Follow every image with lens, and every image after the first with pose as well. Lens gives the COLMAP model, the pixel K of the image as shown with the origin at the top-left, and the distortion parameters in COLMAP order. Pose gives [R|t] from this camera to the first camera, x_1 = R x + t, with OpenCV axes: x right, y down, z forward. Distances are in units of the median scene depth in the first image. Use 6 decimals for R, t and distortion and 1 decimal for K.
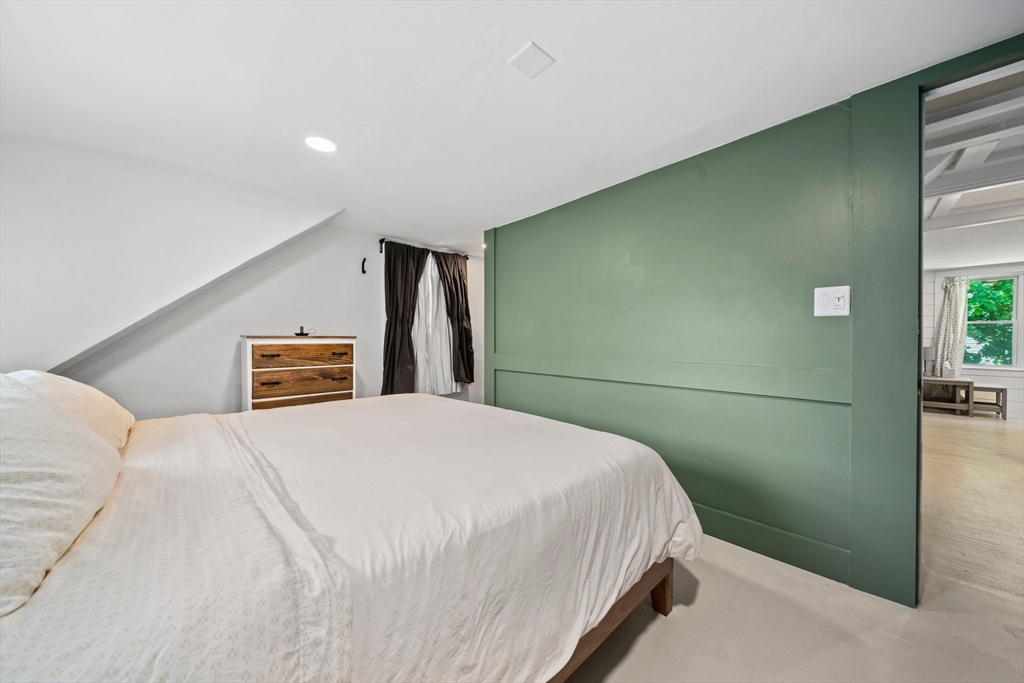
lens RADIAL K [[353.2, 0, 511.6], [0, 353.2, 342.3], [0, 0, 1]] dist [-0.007136, 0.000299]
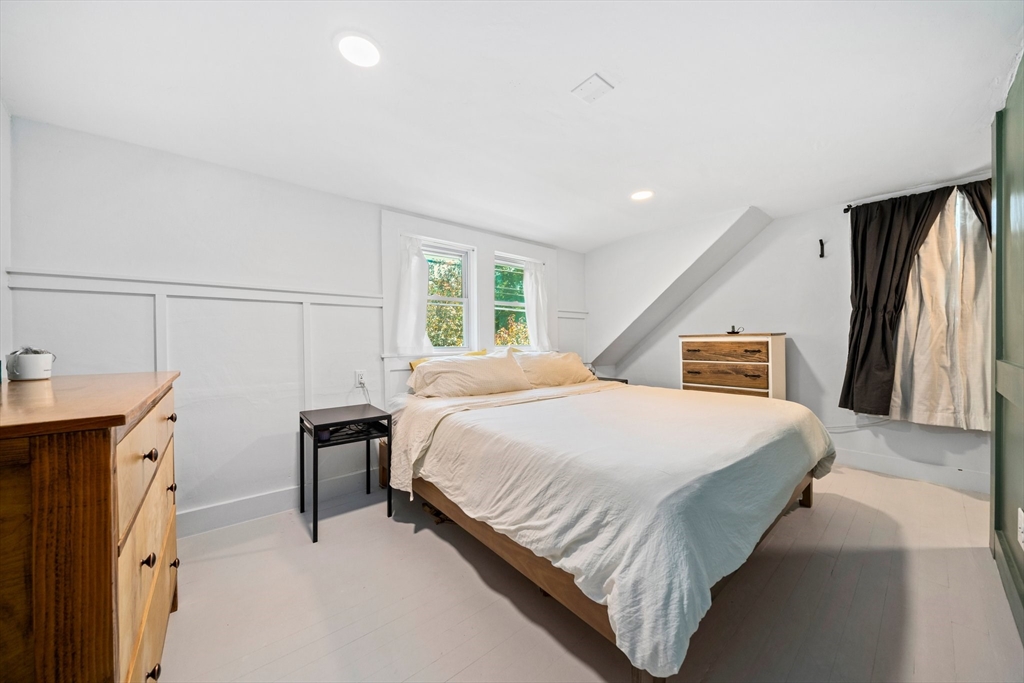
lens RADIAL K [[353.2, 0, 510.6], [0, 353.2, 340.7], [0, 0, 1]] dist [-0.007136, 0.000299]
pose [[-0.055633, -0.000834, -0.998451, 0.563991], [0.006001, 0.999981, -0.001170, -0.000187], [0.998433, -0.006057, -0.055627, 0.372947]]
